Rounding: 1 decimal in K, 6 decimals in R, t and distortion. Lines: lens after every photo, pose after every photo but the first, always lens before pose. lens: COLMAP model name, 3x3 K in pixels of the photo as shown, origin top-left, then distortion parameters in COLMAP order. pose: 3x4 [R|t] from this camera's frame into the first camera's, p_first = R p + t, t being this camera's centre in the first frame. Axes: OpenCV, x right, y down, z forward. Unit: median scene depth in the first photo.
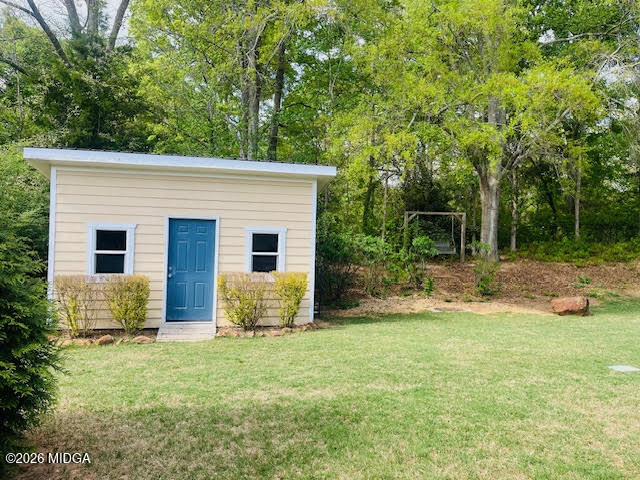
lens RADIAL K [[492.1, 0, 320.0], [0, 492.1, 240.0], [0, 0, 1]] dist [0.127325, -0.147001]
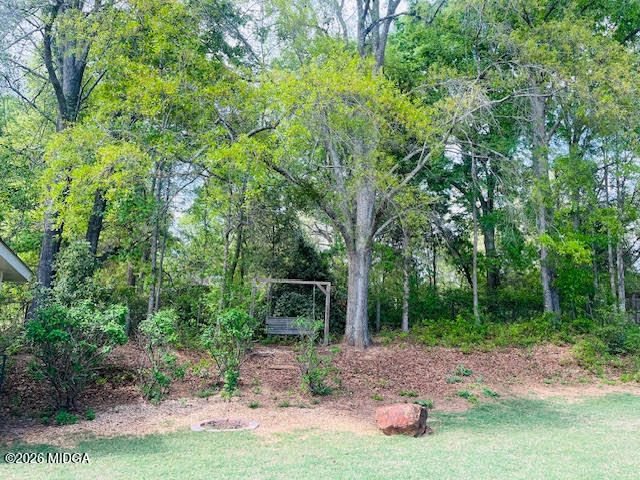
lens RADIAL K [[492.1, 0, 320.0], [0, 492.1, 240.0], [0, 0, 1]] dist [0.127325, -0.147001]
pose [[0.996723, 0.023785, 0.077313, 0.218839], [-0.011638, 0.988014, -0.153924, 0.000706], [-0.080047, 0.152519, 0.985053, 0.211989]]
